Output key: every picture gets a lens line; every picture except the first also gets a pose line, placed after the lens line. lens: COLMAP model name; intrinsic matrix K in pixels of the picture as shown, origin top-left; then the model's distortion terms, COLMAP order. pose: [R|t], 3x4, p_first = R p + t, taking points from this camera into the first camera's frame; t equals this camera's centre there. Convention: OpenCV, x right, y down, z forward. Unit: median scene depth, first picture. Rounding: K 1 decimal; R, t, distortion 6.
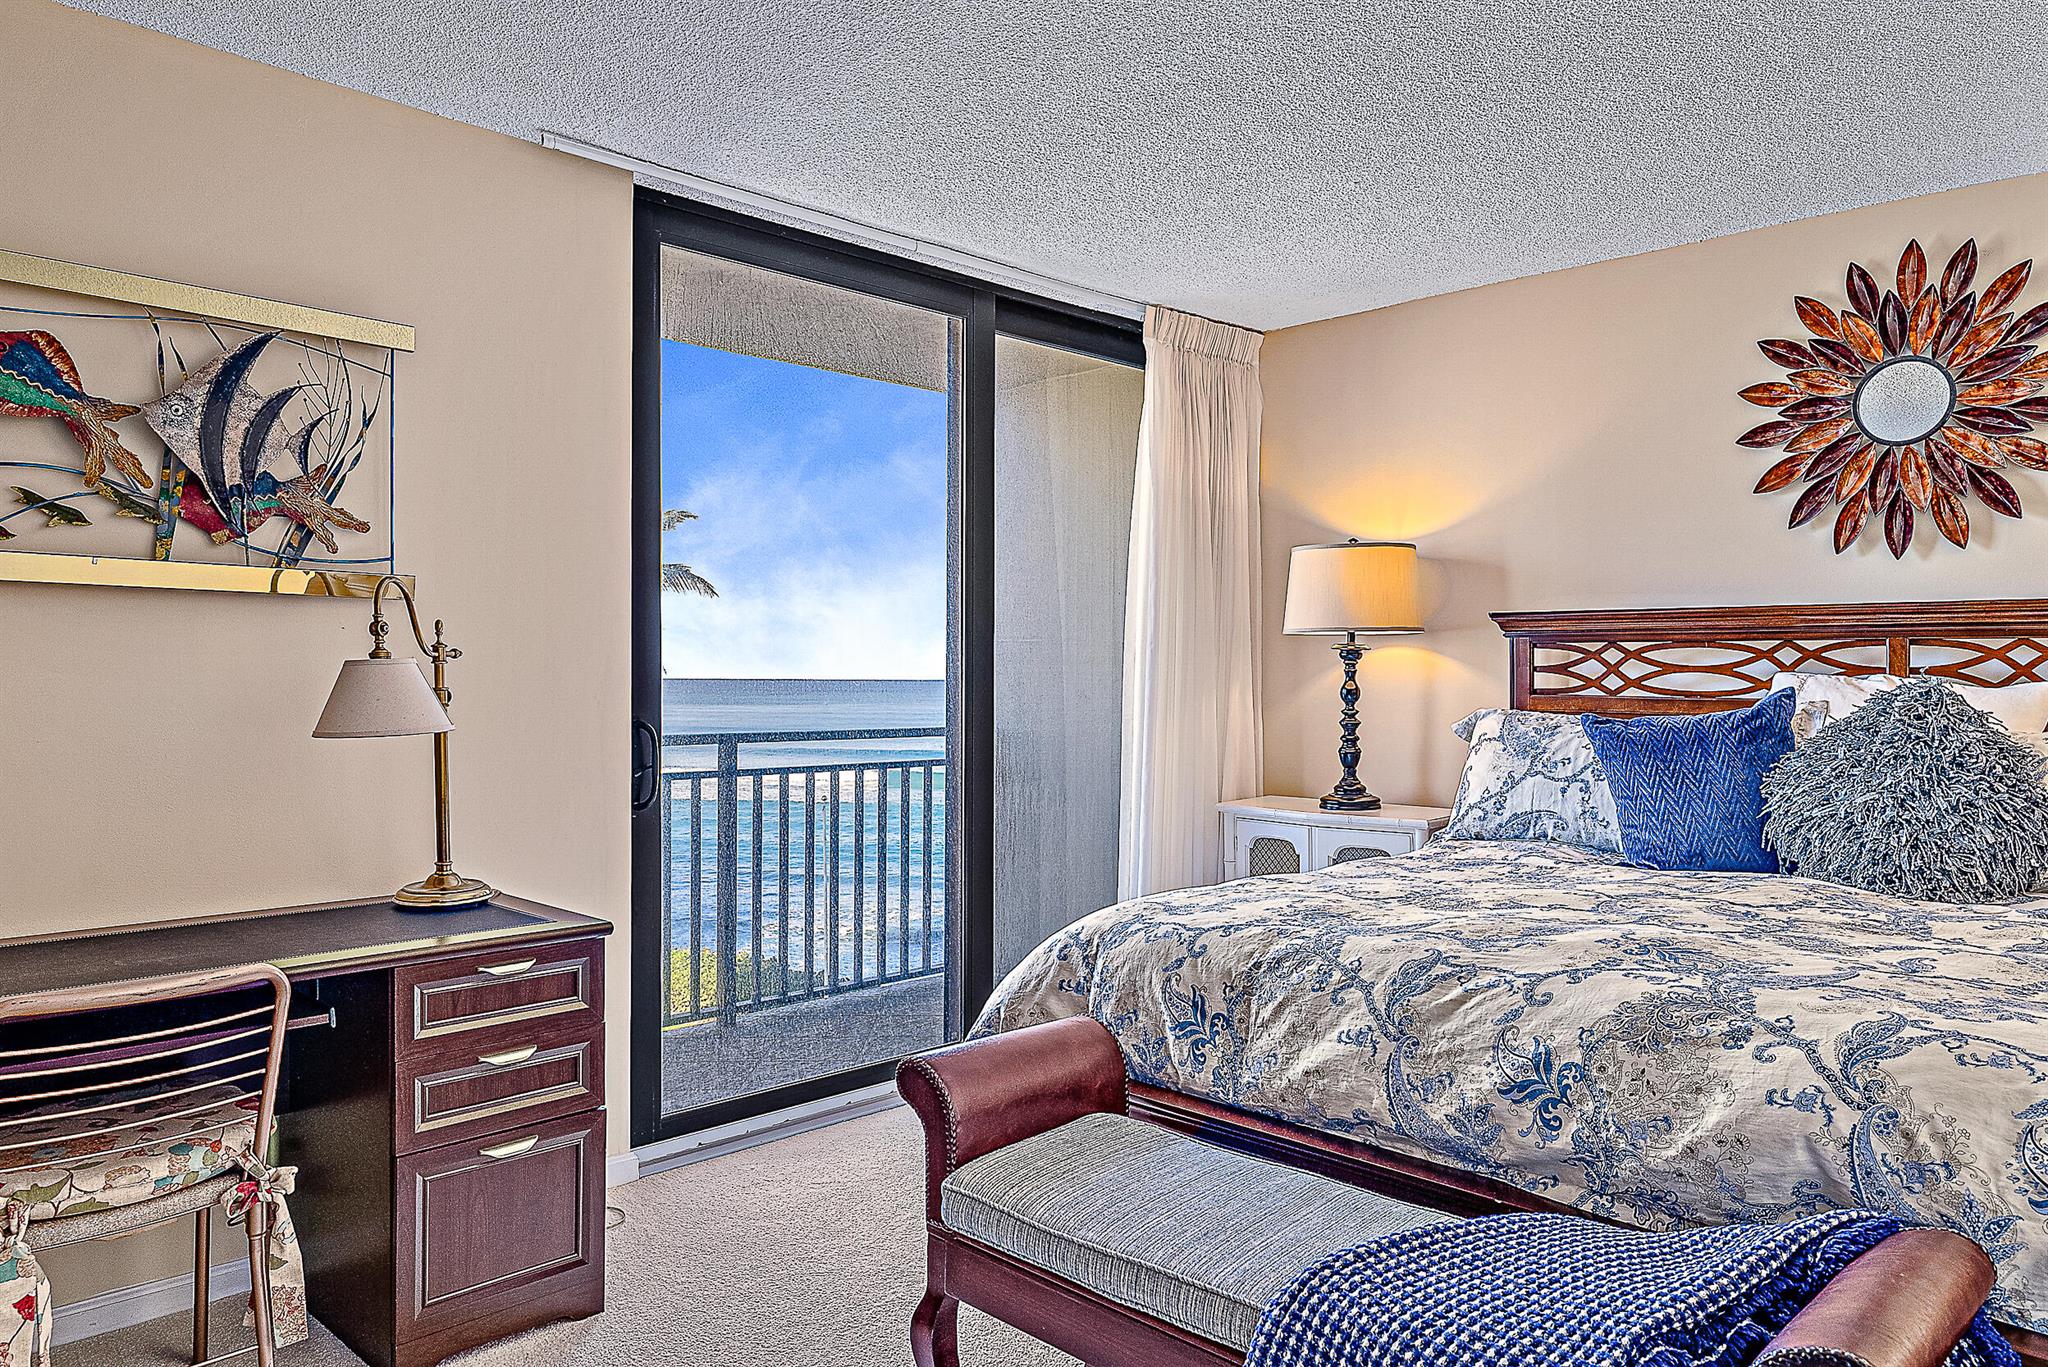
lens RADIAL K [[1417.9, 0, 1020.8], [0, 1417.9, 670.7], [0, 0, 1]] dist [0.022879, -0.003136]
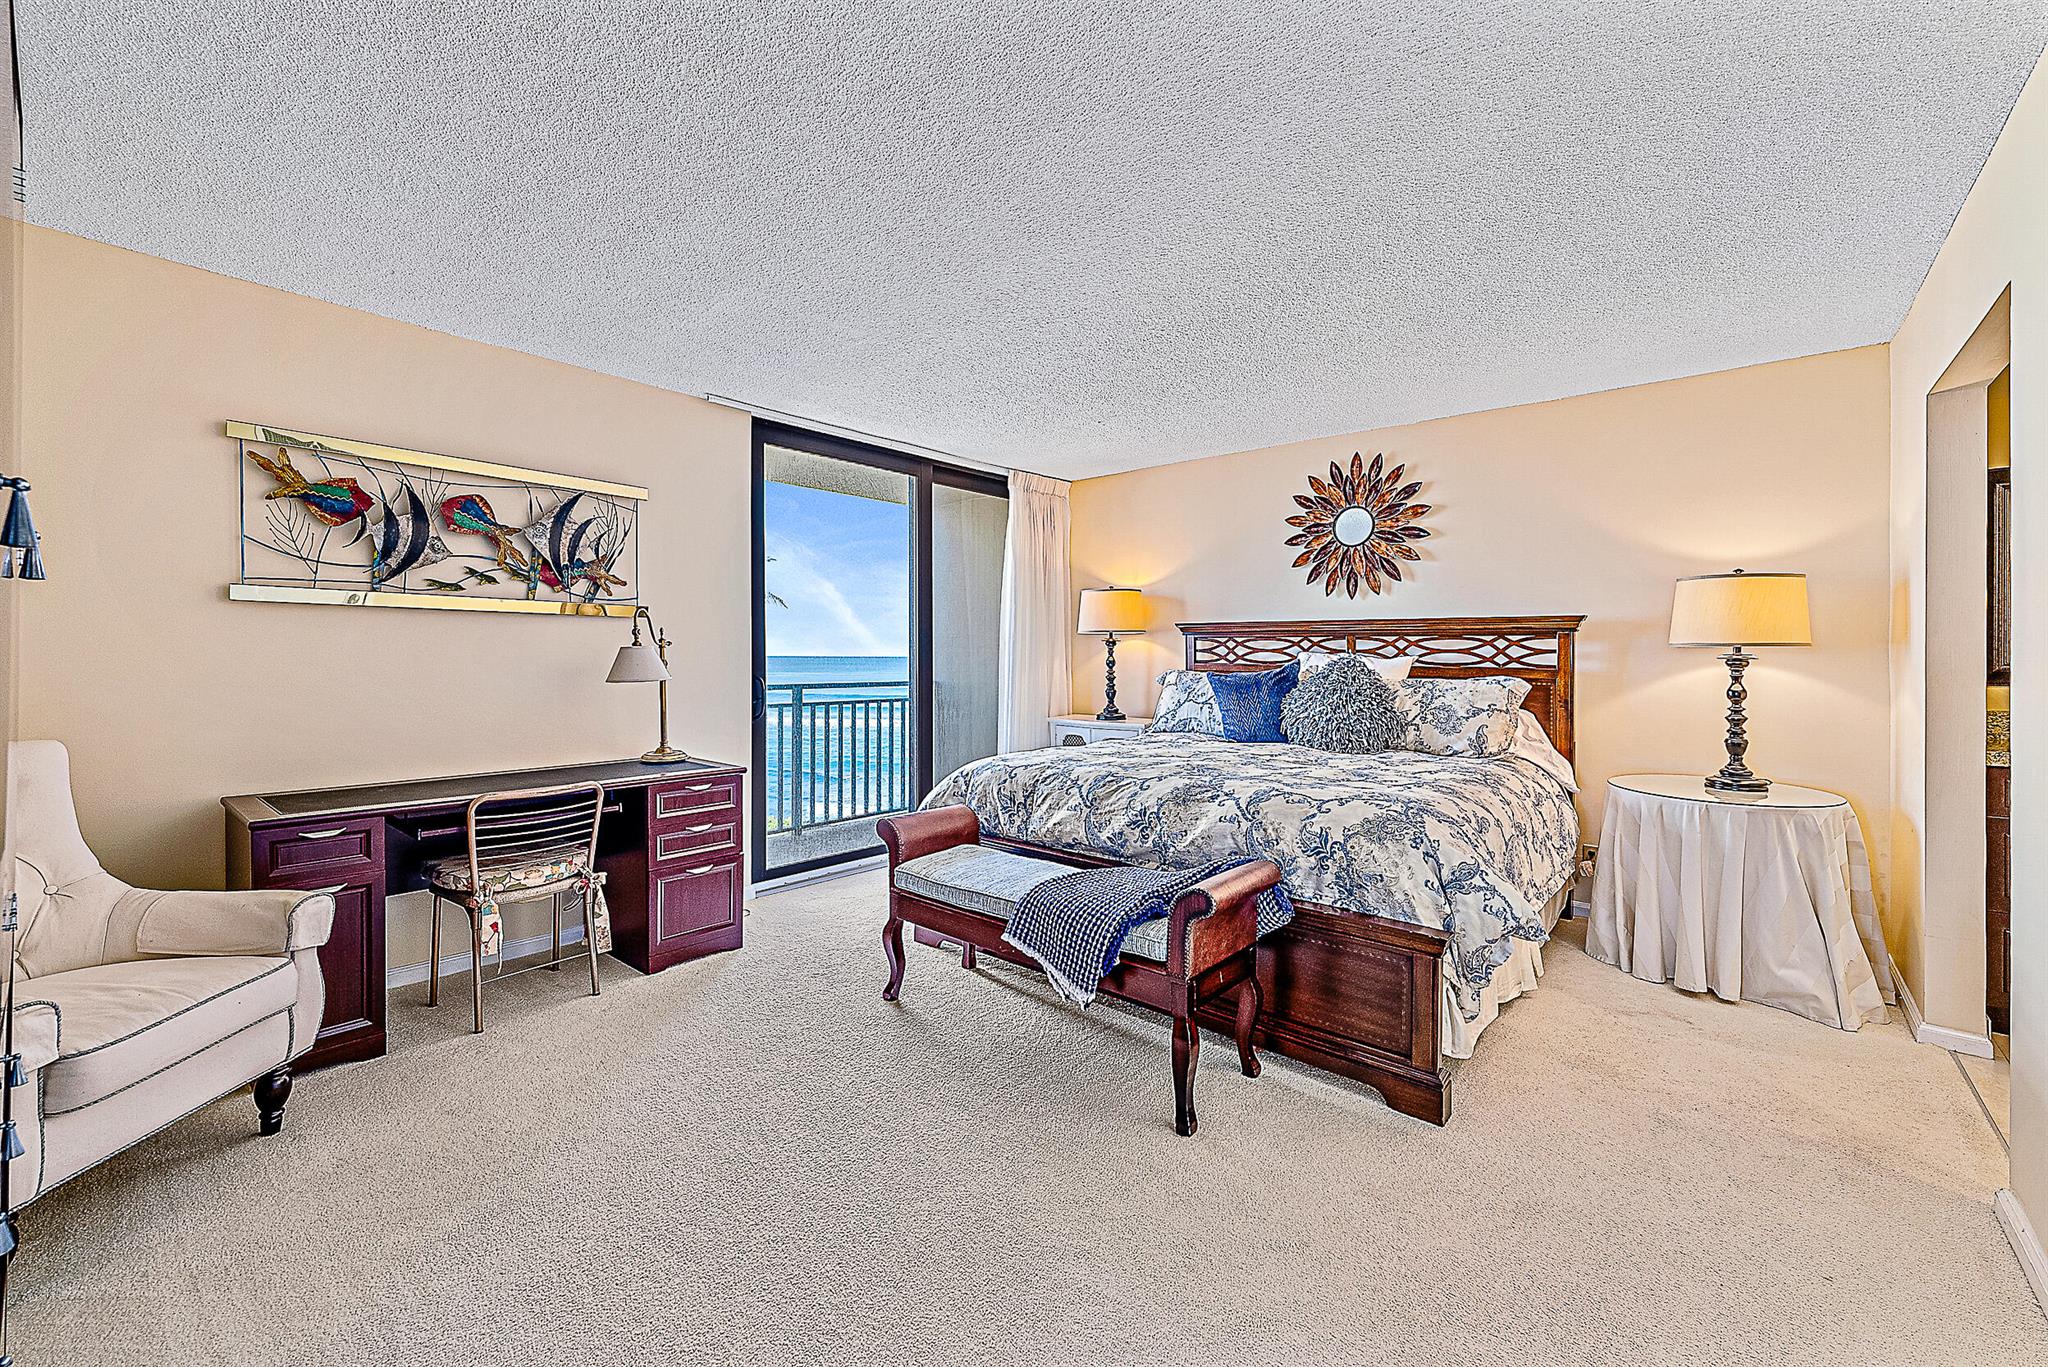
lens RADIAL K [[821.0, 0, 1029.3], [0, 821.0, 665.6], [0, 0, 1]] dist [-0.001795, -0.000148]
pose [[0.997182, -0.001484, 0.075000, 0.046680], [0.000201, 0.999854, 0.017103, 0.000175], [-0.075014, -0.017039, 0.997037, -0.260815]]
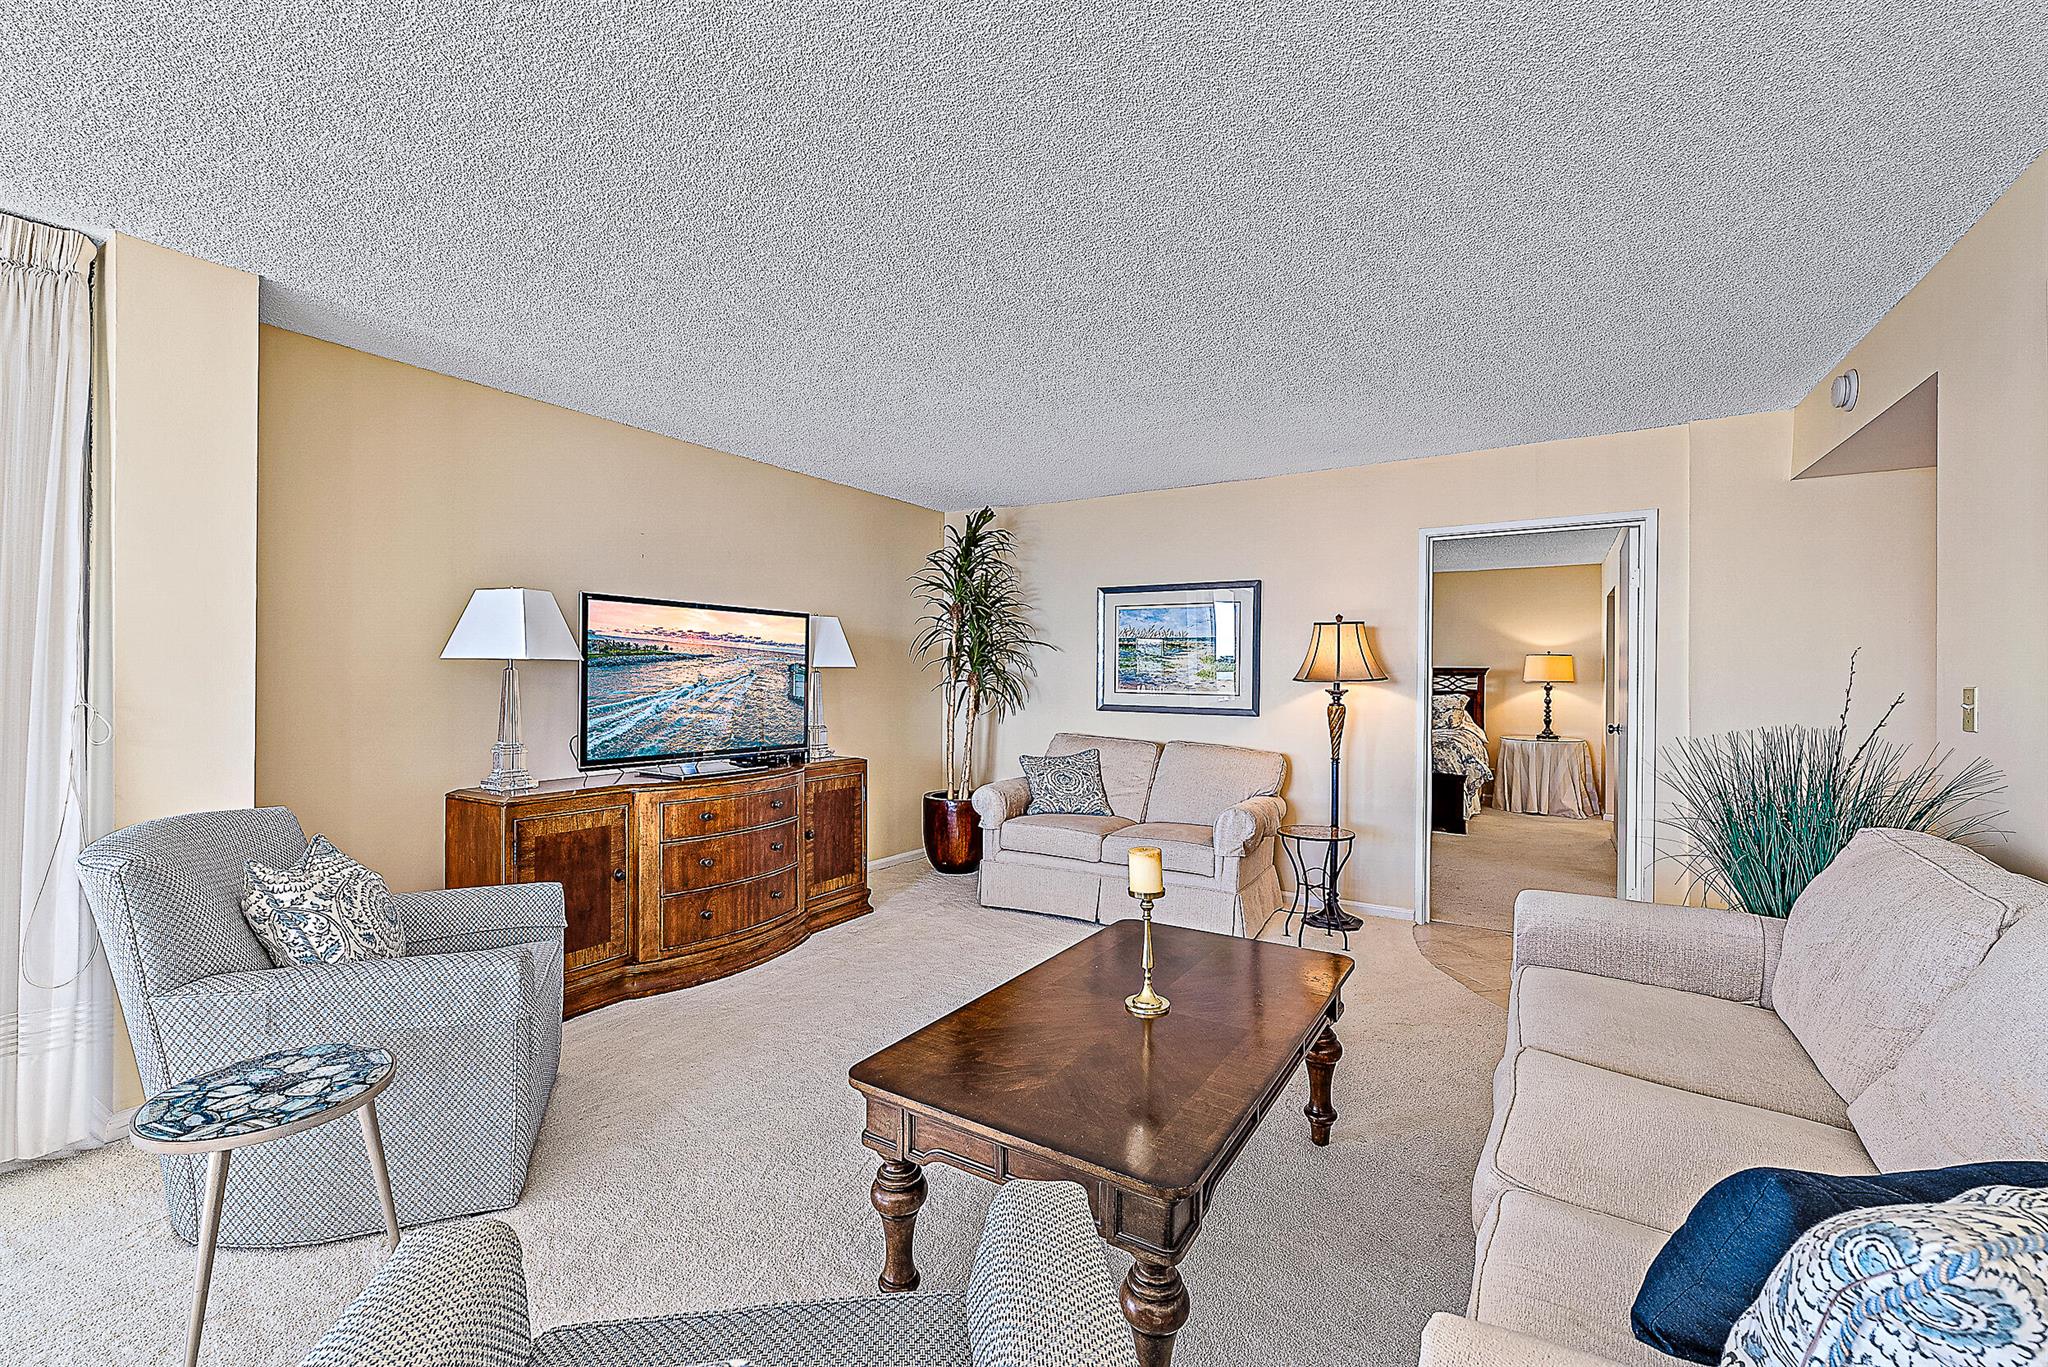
lens RADIAL K [[821.0, 0, 1030.1], [0, 821.0, 684.6], [0, 0, 1]] dist [-0.001795, -0.000148]
pose [[0.974286, 0.001785, 0.225310, -1.311829], [-0.004225, 0.999938, 0.010346, -0.020654], [-0.225277, -0.011032, 0.974232, -1.599295]]
